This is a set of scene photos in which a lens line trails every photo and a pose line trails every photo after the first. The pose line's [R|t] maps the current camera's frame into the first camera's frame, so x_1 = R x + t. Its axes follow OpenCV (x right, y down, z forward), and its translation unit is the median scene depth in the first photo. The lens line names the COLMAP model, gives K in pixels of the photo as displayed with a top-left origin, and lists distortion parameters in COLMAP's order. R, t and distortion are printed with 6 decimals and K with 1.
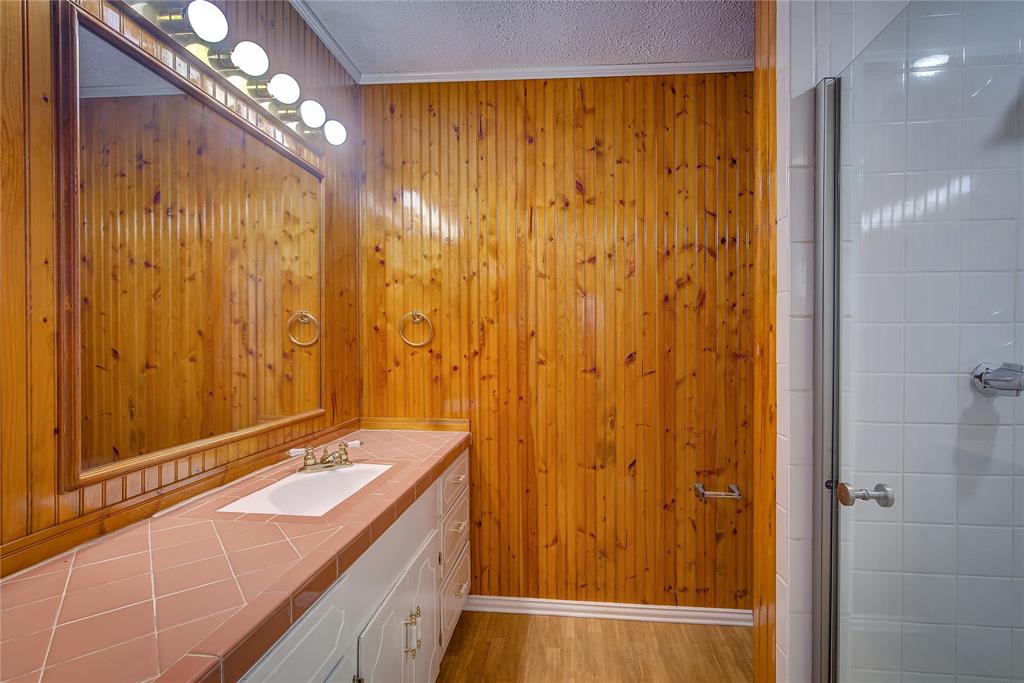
lens RADIAL K [[460.9, 0, 522.8], [0, 460.9, 343.0], [0, 0, 1]] dist [0.001091, 0.001267]
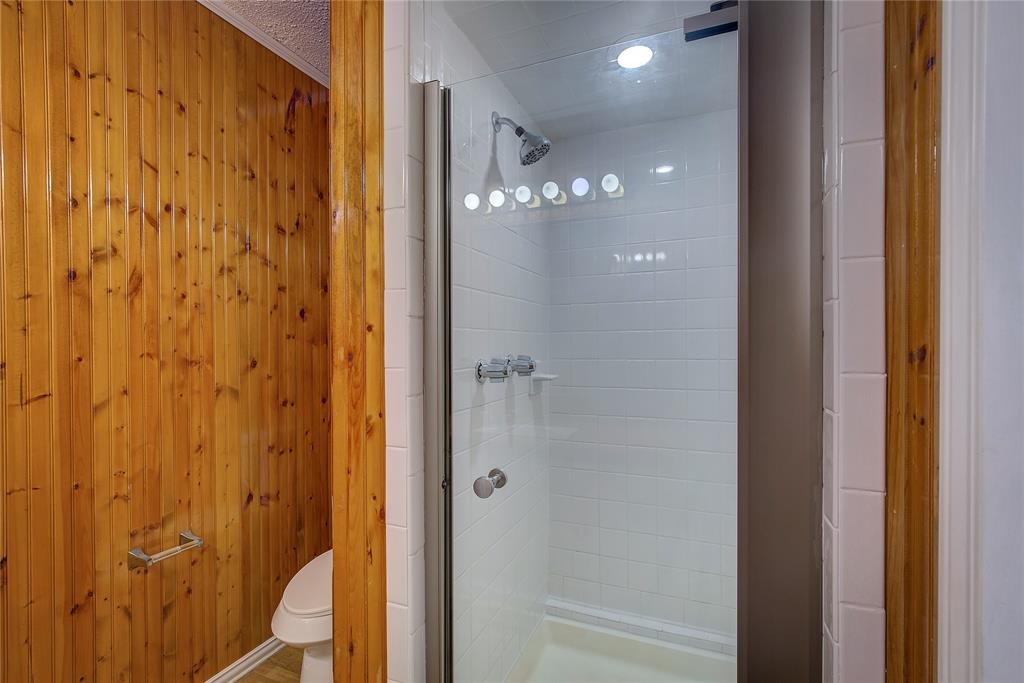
lens RADIAL K [[460.9, 0, 516.3], [0, 460.9, 344.7], [0, 0, 1]] dist [0.001091, 0.001267]
pose [[0.279241, -0.004999, 0.960208, -0.122687], [0.005392, 0.999979, 0.003638, -0.001969], [-0.960206, 0.004162, 0.279262, 0.254616]]
